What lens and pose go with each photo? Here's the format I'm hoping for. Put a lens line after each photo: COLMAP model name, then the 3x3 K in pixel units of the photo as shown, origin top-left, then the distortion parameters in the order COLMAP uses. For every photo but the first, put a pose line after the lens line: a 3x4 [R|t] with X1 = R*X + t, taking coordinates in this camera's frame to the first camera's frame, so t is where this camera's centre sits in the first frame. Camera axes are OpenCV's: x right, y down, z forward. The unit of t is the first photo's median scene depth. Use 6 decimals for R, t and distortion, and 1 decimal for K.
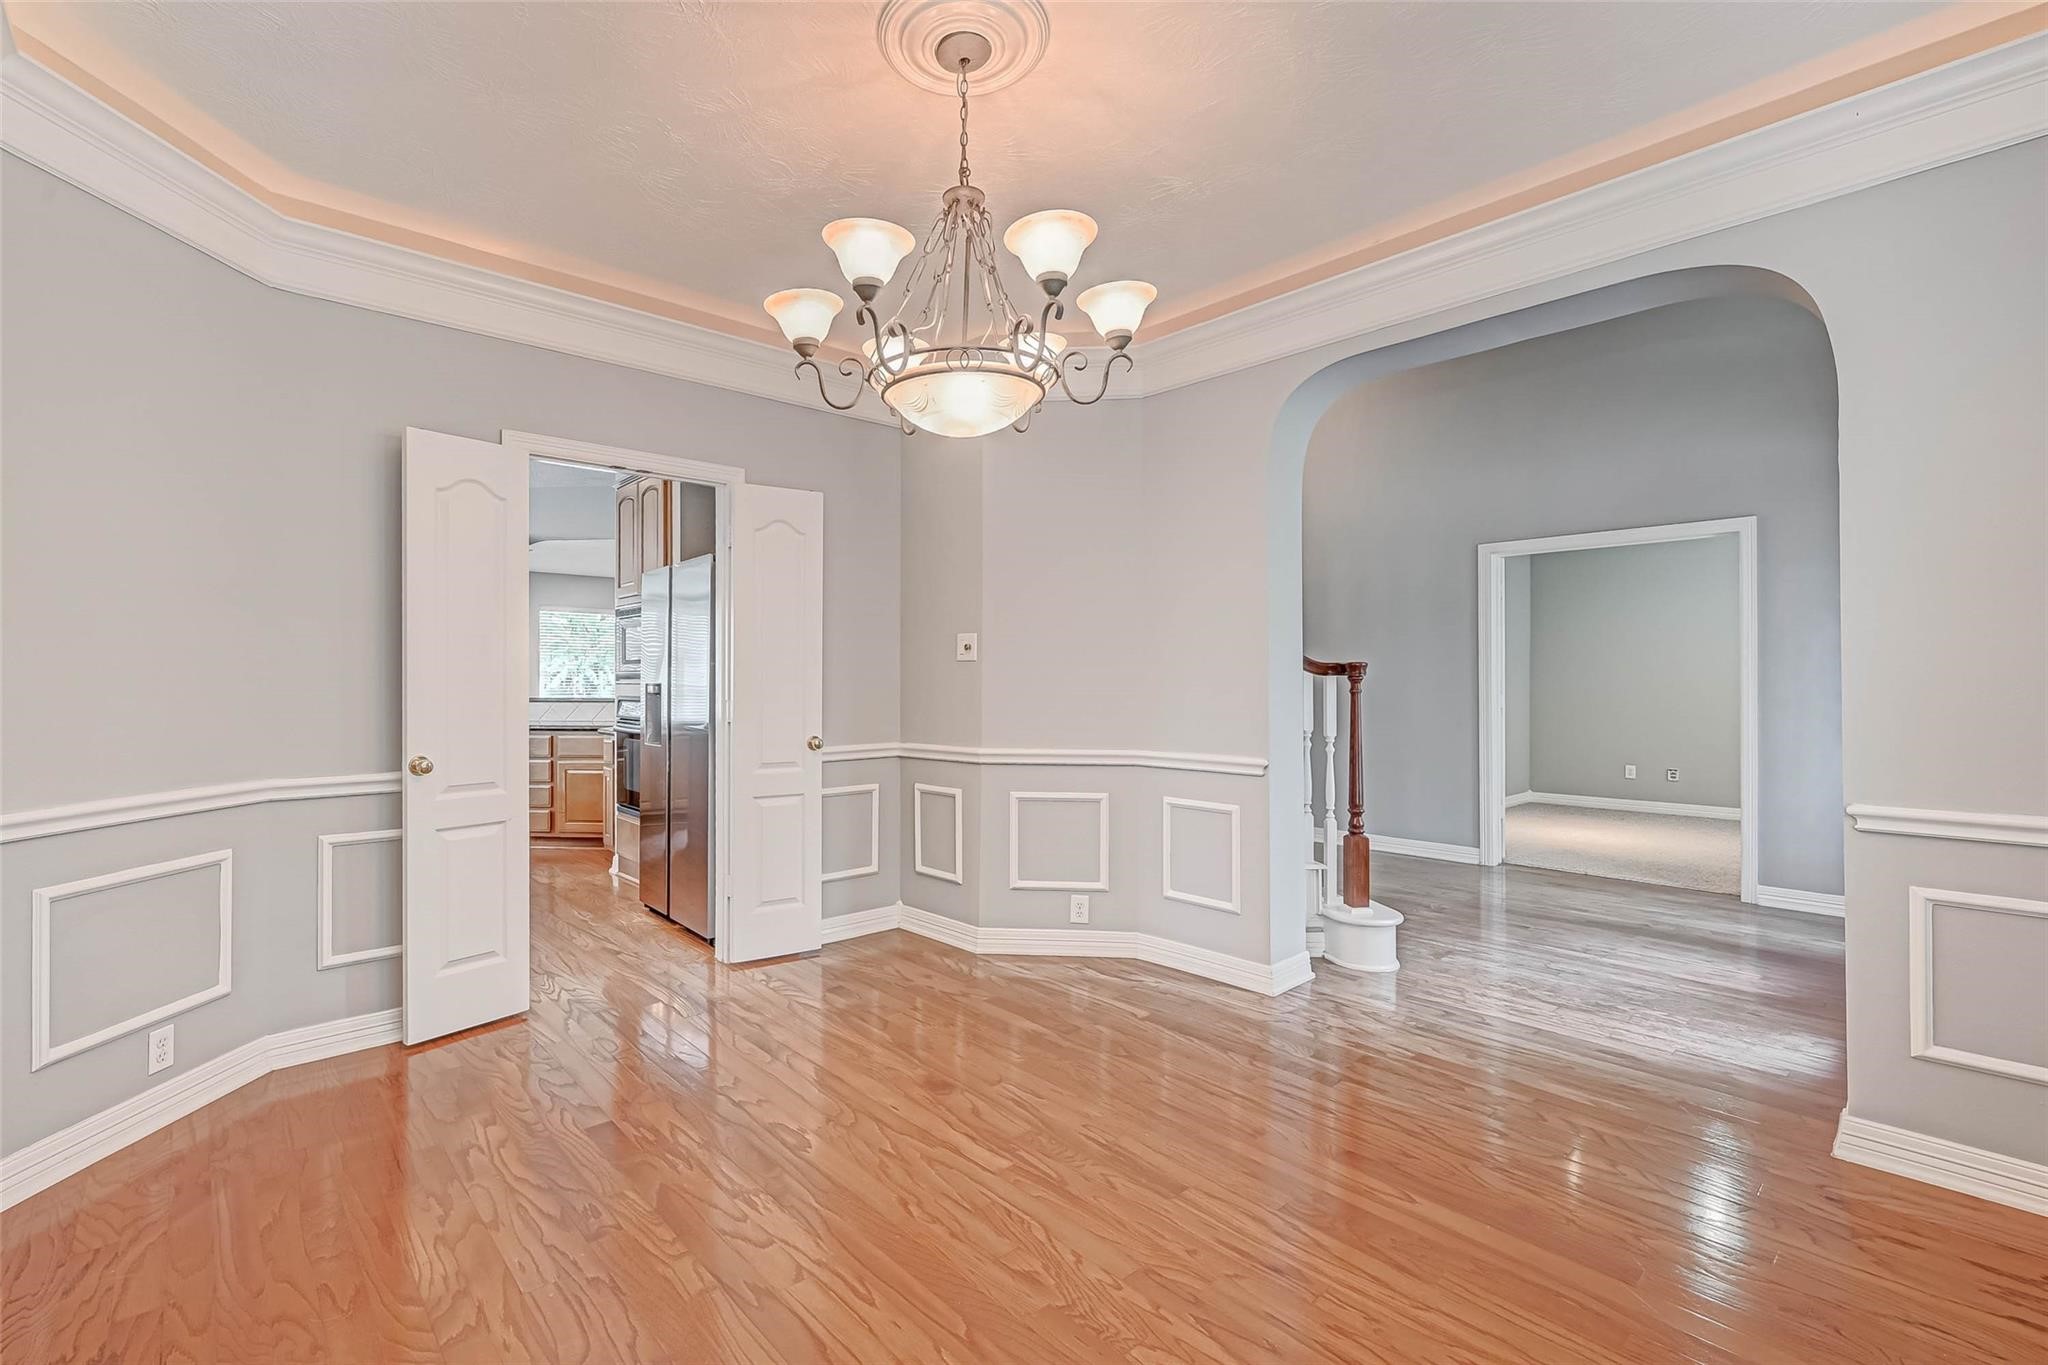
lens RADIAL K [[884.1, 0, 934.5], [0, 884.1, 683.1], [0, 0, 1]] dist [-0.002358, -0.000254]
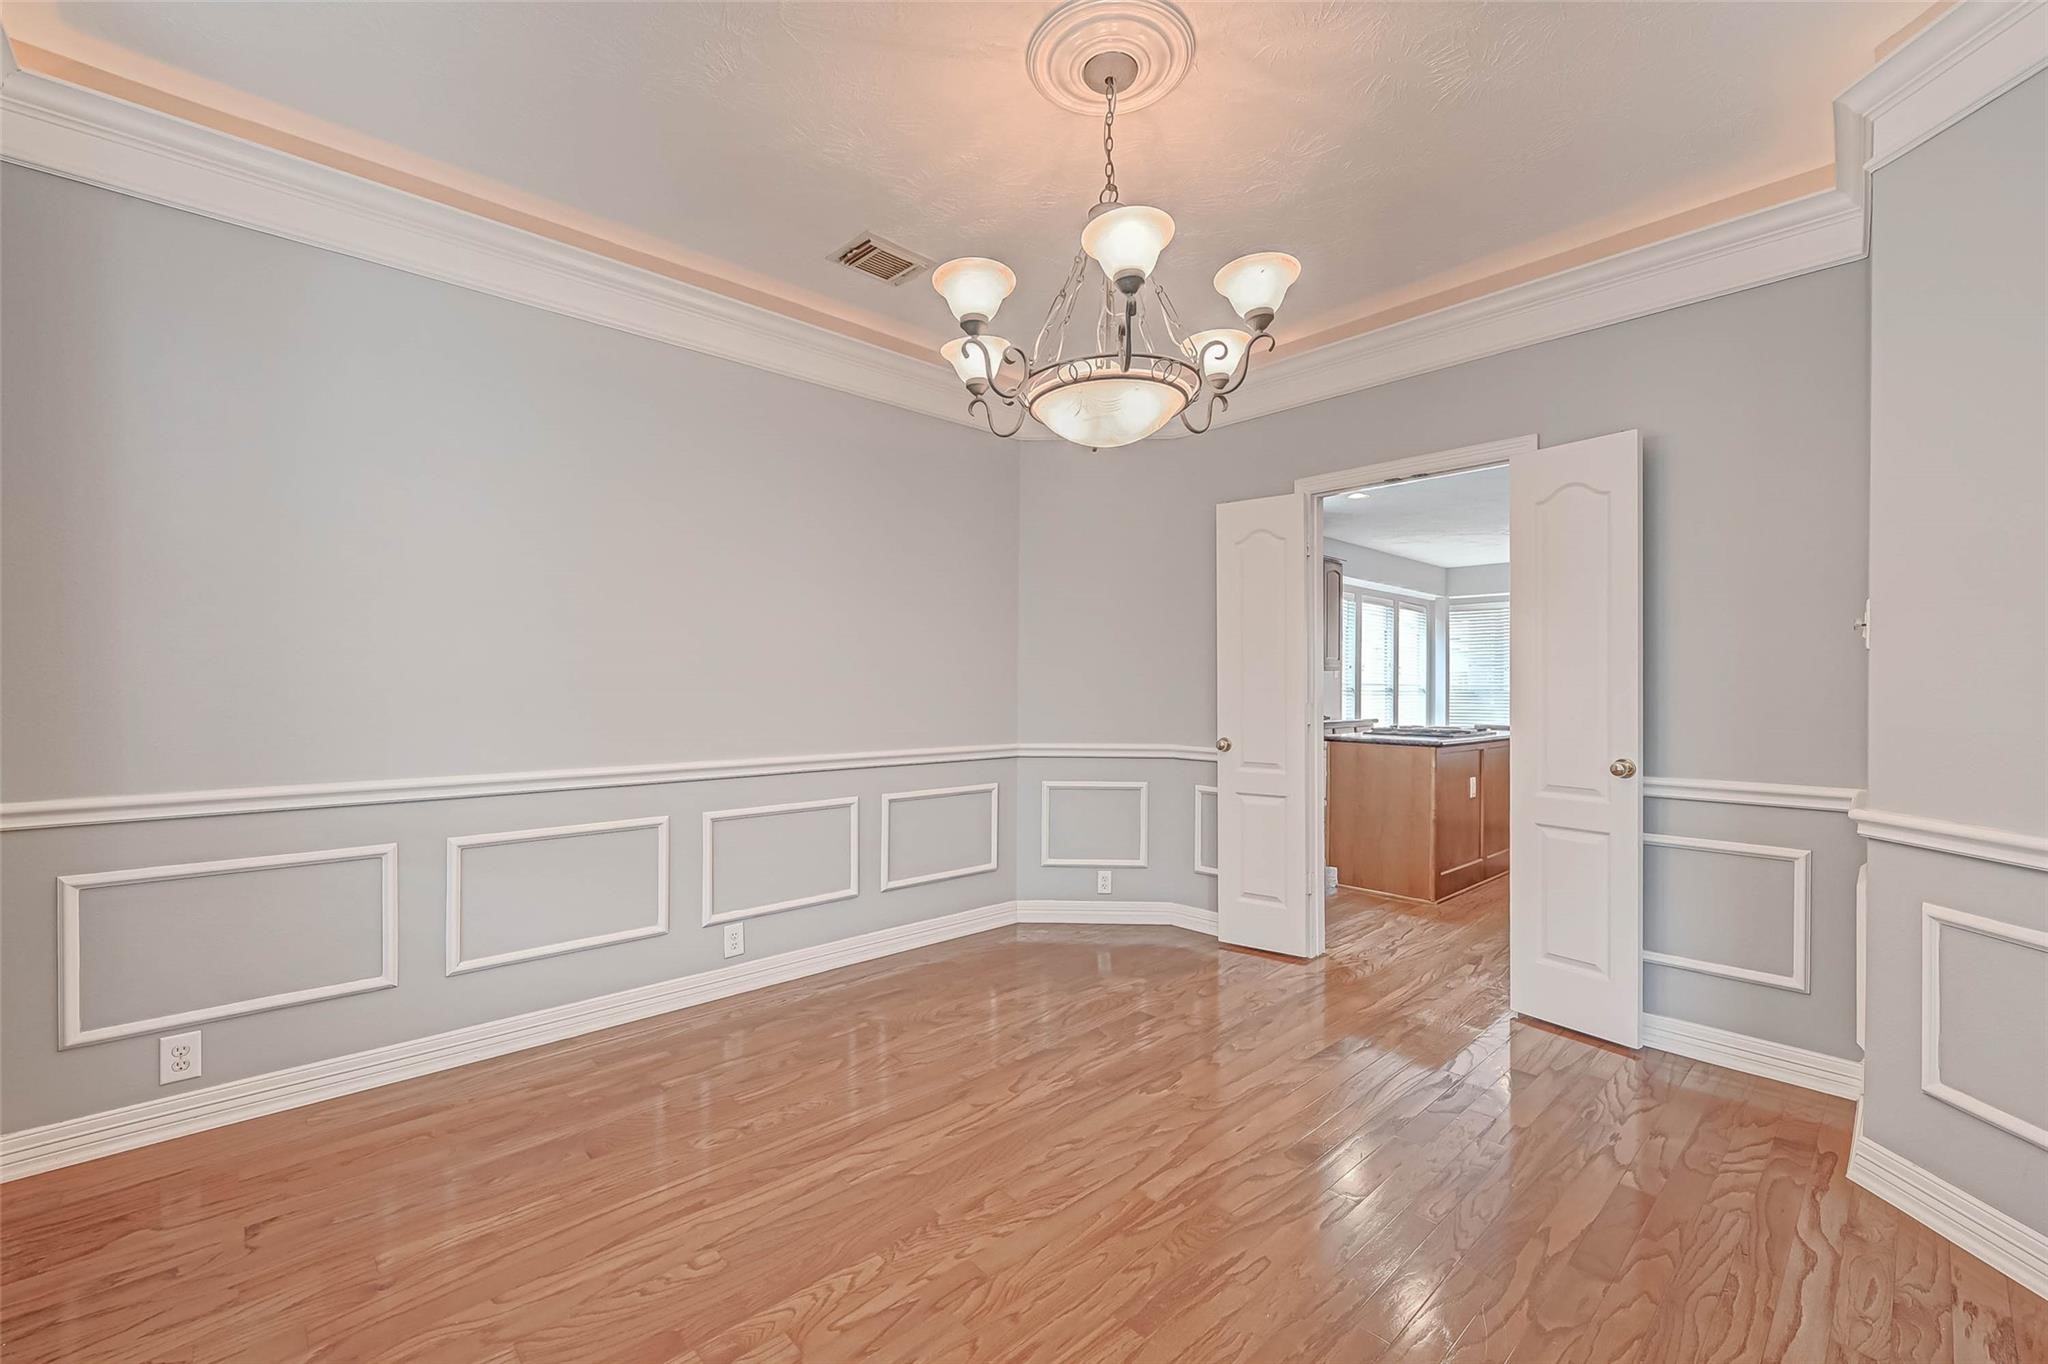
lens RADIAL K [[831.8, 0, 1024.0], [0, 831.8, 682.0], [0, 0, 1]] dist [0.000180, 0.000067]
pose [[0.065993, 0.000447, -0.997820, 0.718182], [-0.007194, 0.999974, -0.000028, -0.002915], [0.997794, 0.007180, 0.065994, 0.598425]]
